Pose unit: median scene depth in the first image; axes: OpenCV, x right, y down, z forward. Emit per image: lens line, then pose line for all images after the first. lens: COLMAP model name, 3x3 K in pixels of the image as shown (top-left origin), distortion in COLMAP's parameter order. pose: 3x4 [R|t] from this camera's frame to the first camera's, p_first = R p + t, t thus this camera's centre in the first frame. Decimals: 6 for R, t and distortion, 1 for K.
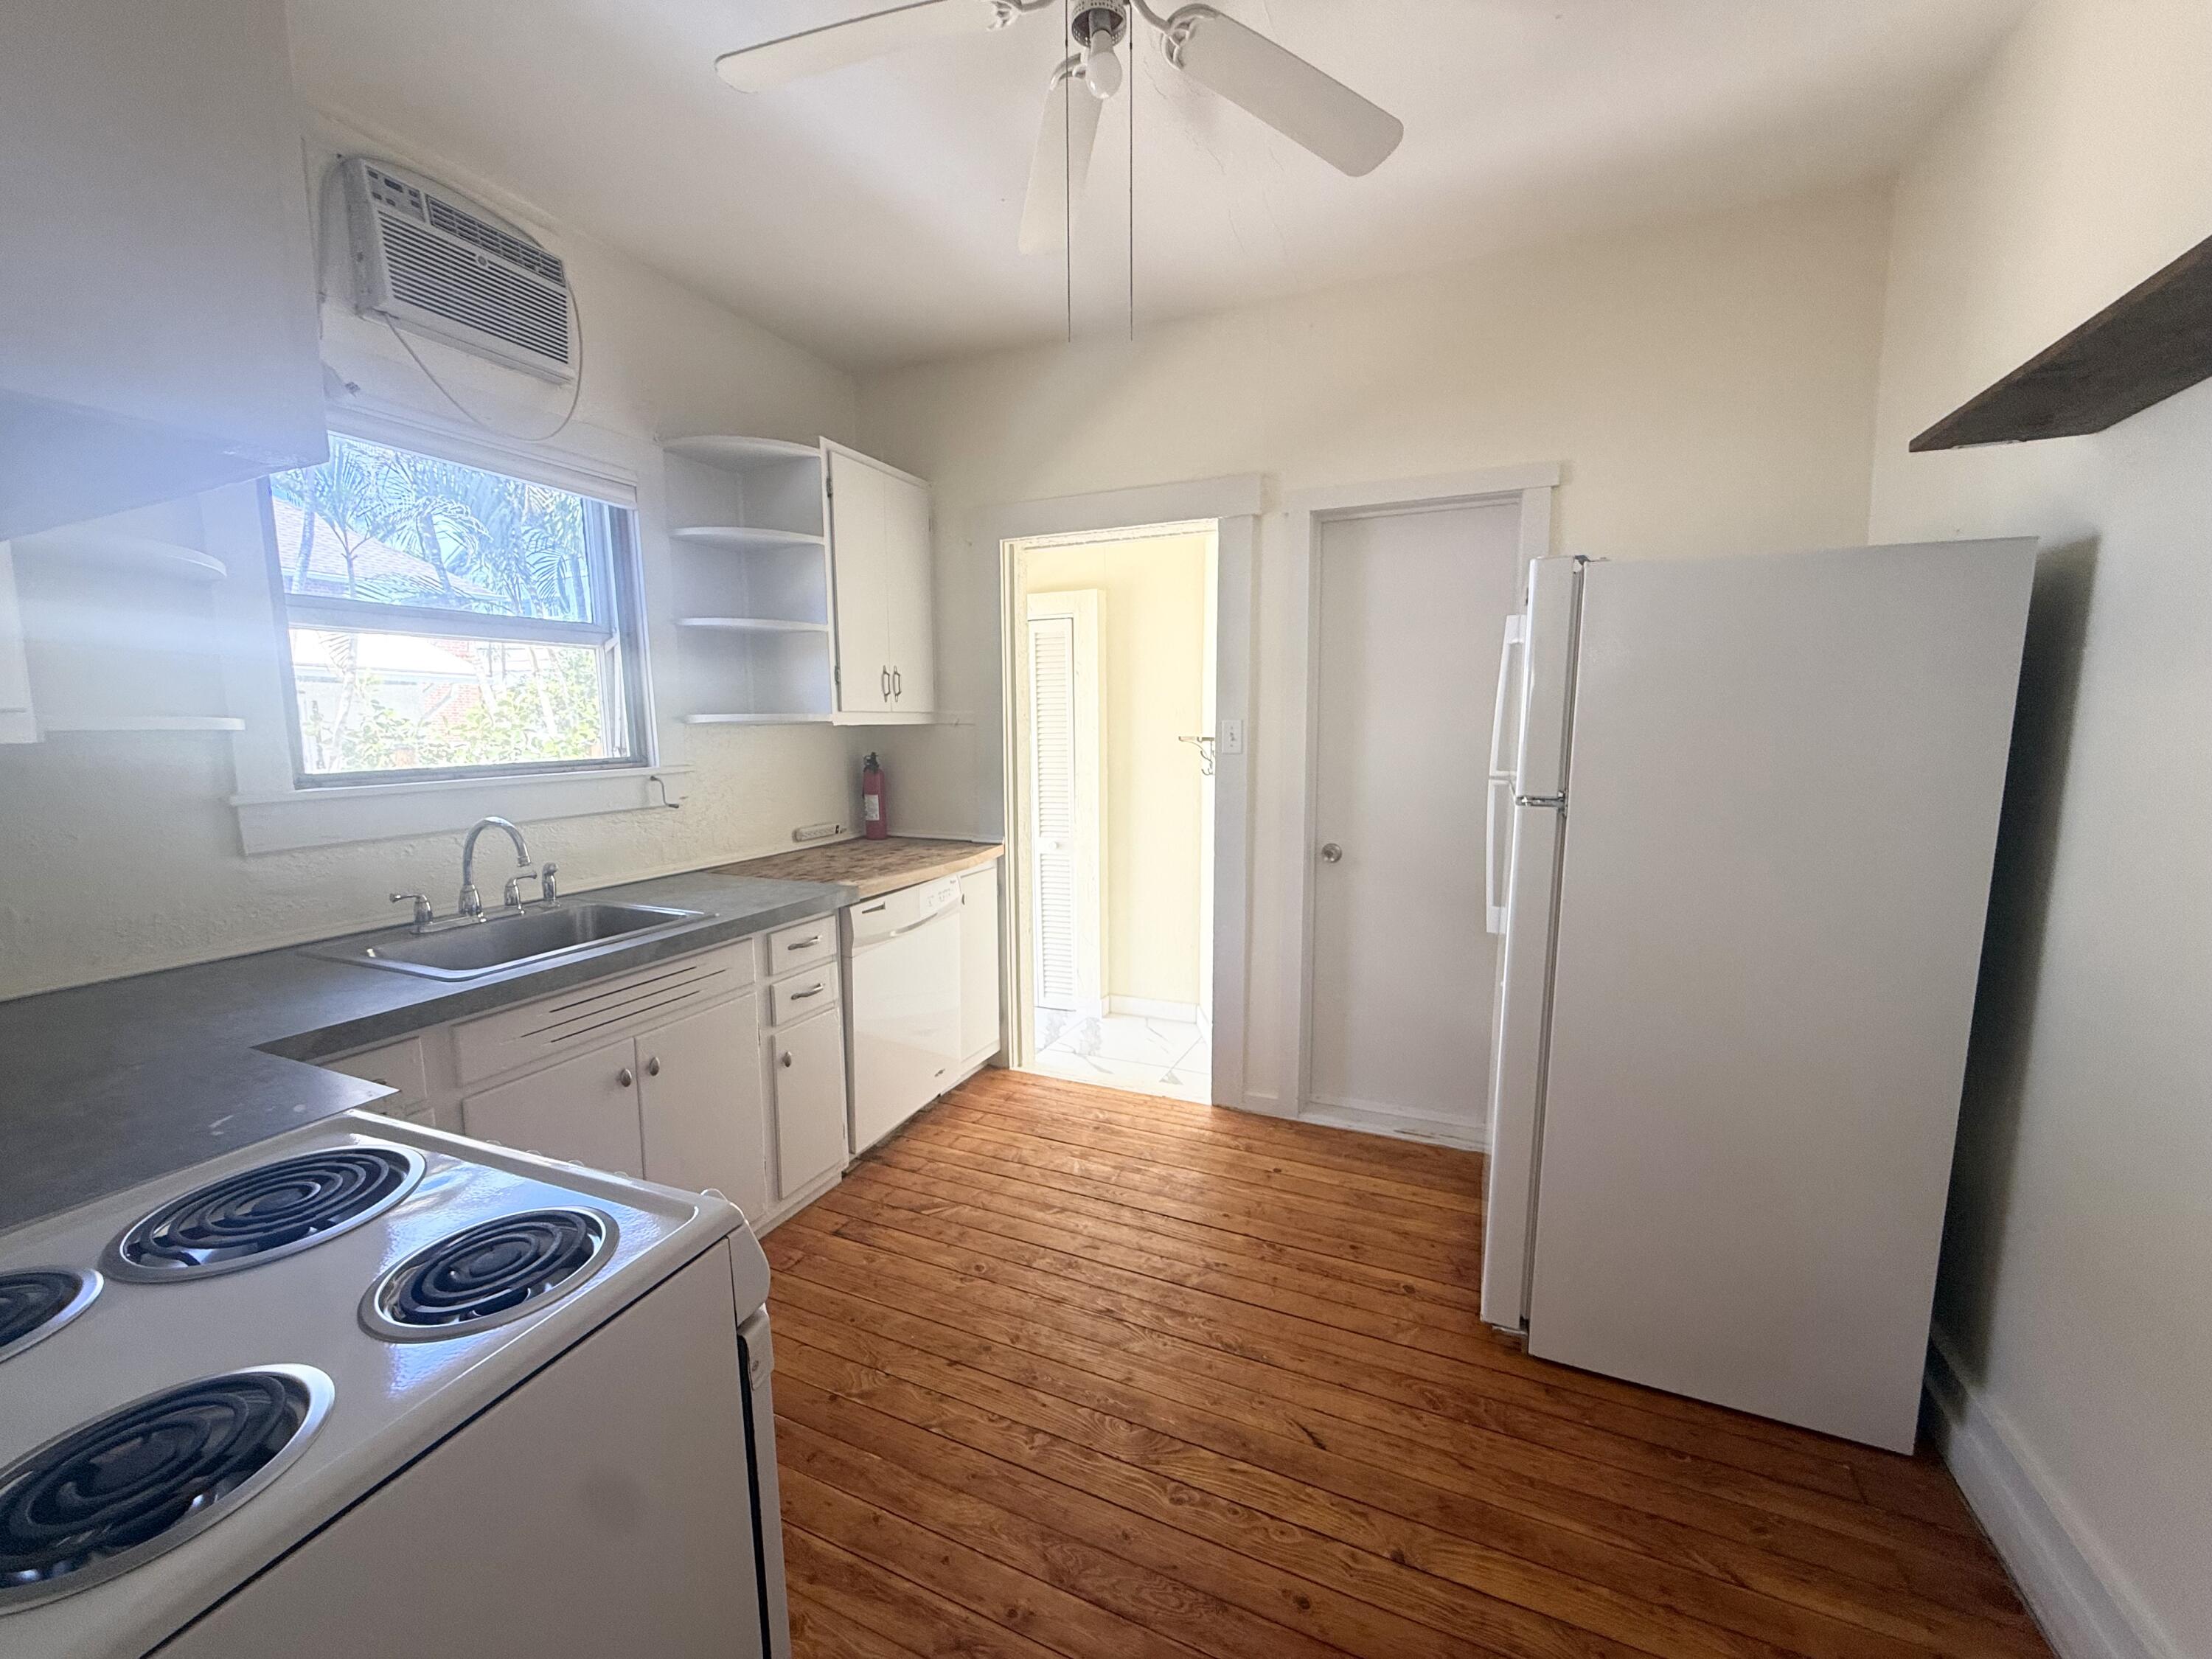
lens RADIAL K [[891.0, 0, 1099.1], [0, 891.0, 828.5], [0, 0, 1]] dist [-0.001826, -0.000165]
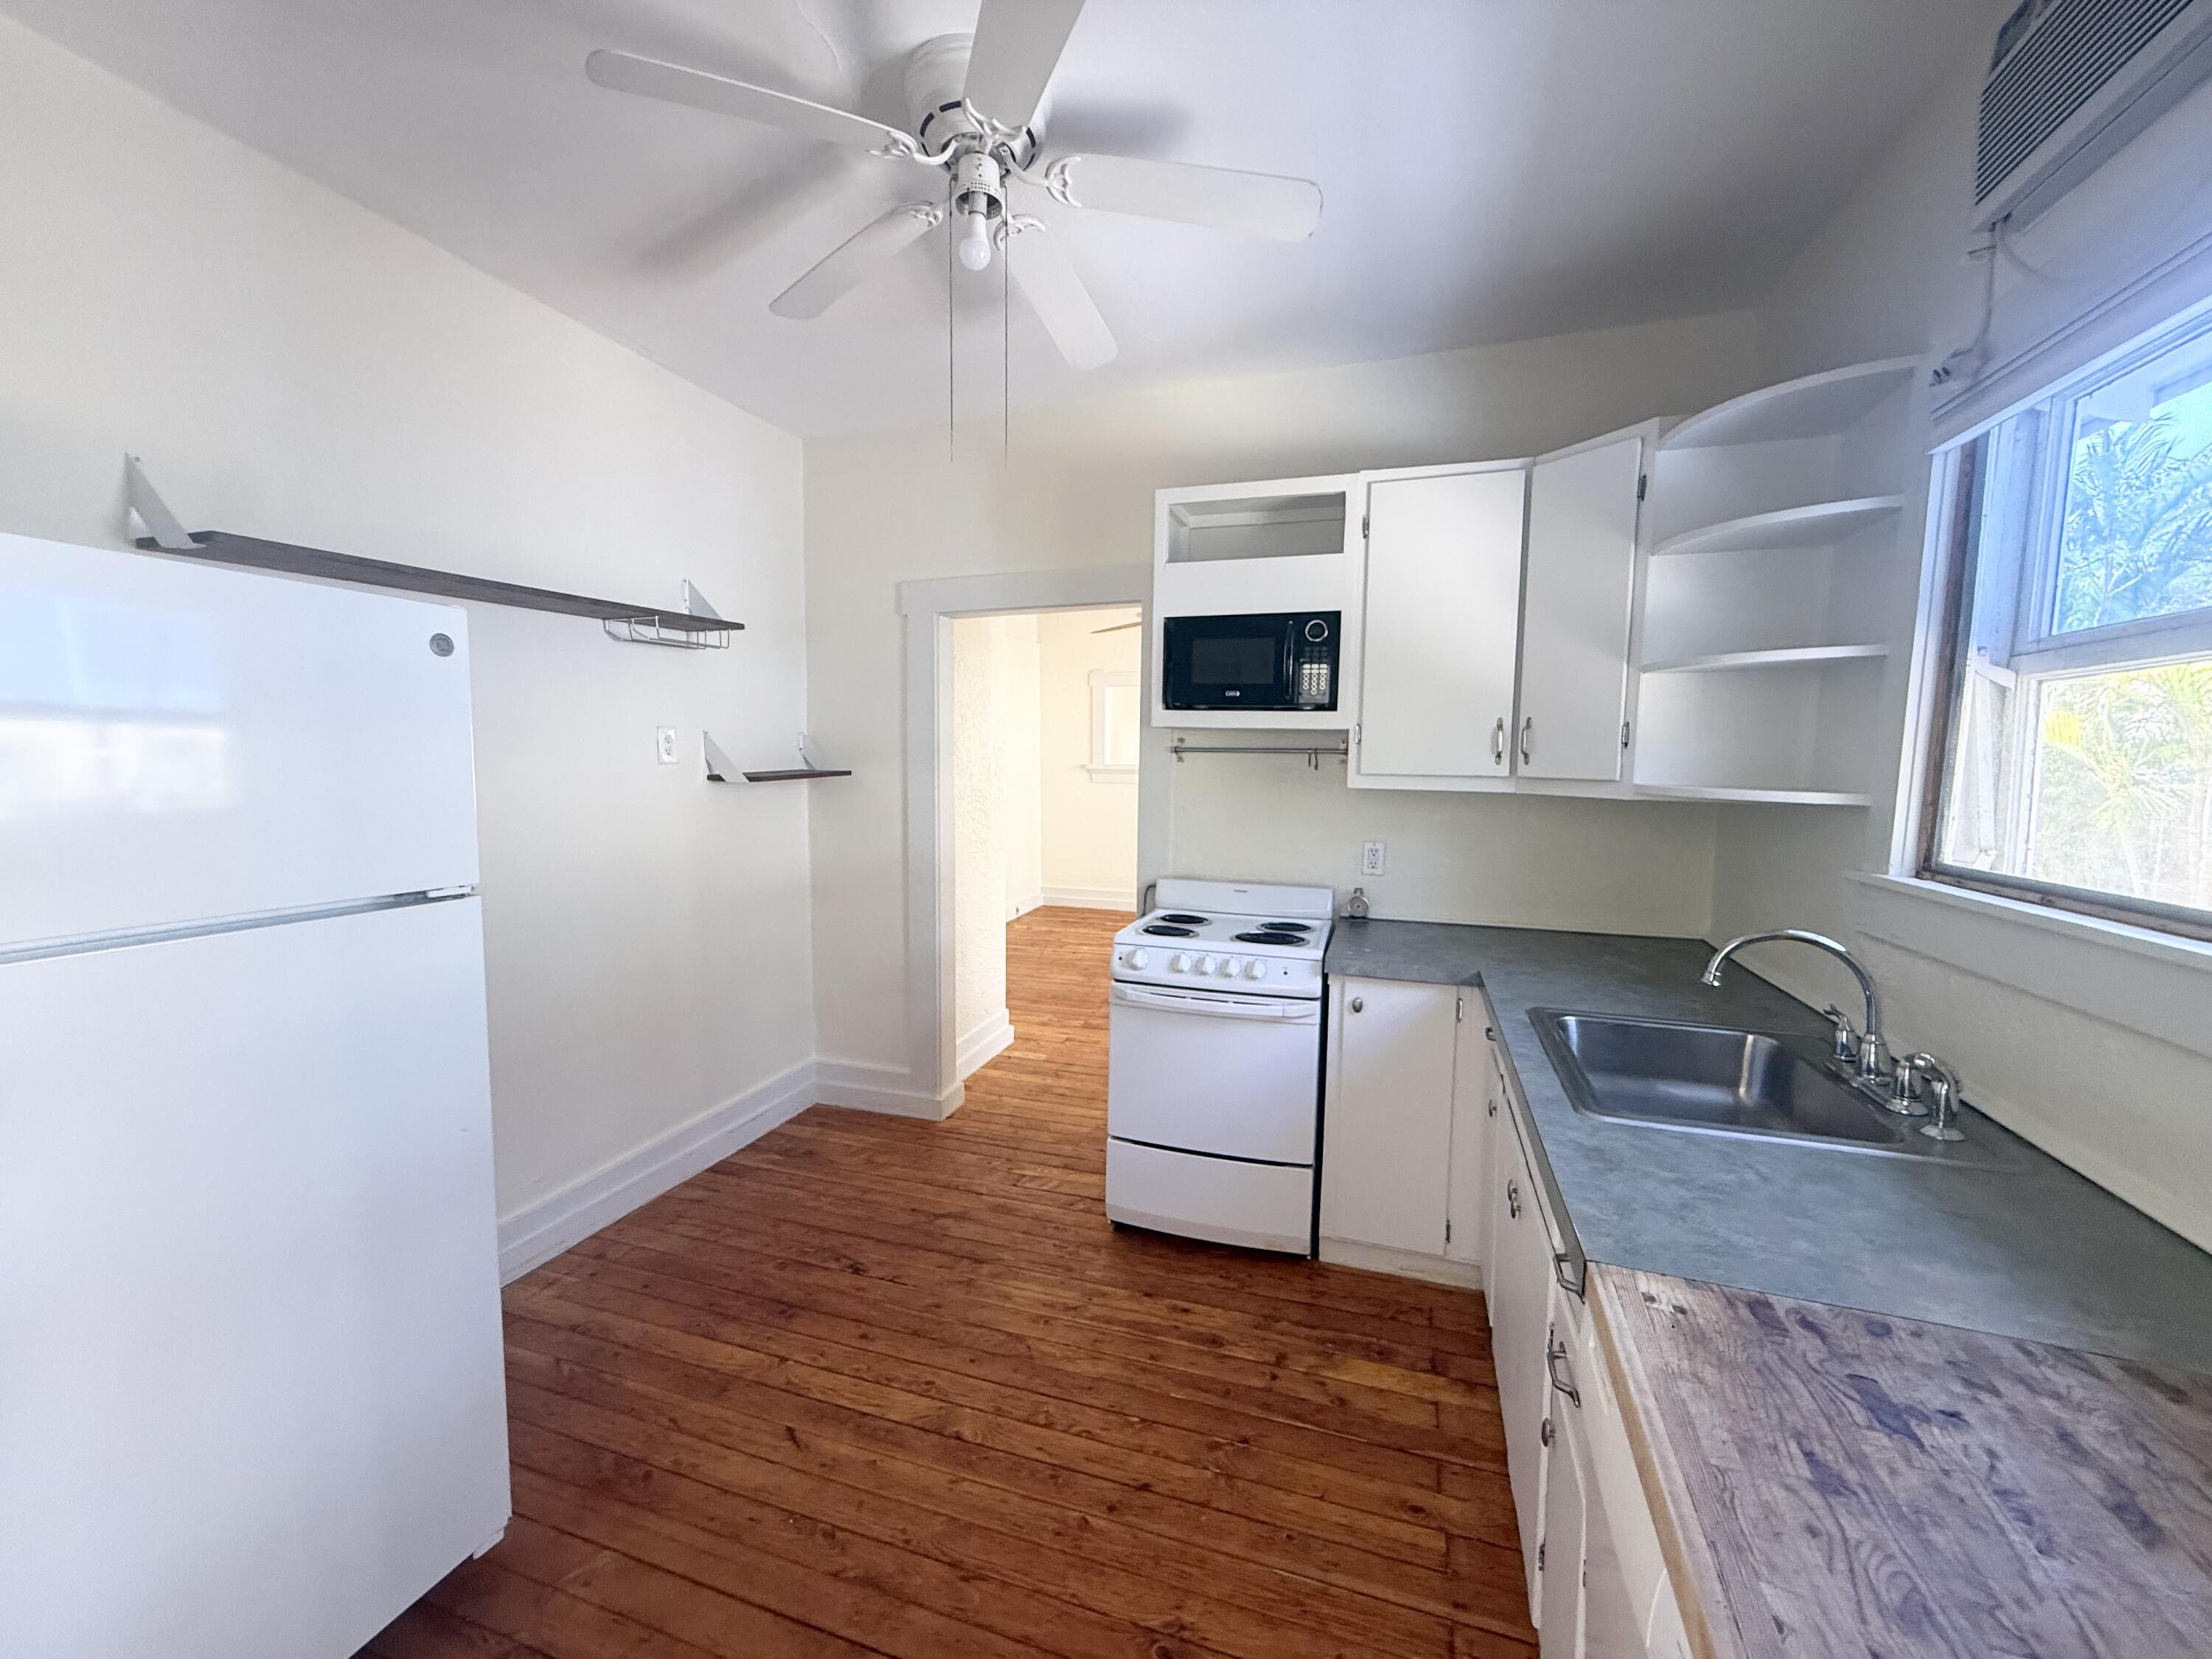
lens RADIAL K [[891.0, 0, 1104.8], [0, 891.0, 832.8], [0, 0, 1]] dist [-0.001826, -0.000165]
pose [[-0.995759, 0.007719, -0.091675, -0.048785], [-0.012914, 0.974880, 0.222356, -0.292161], [0.091089, 0.222597, -0.970646, 1.920706]]
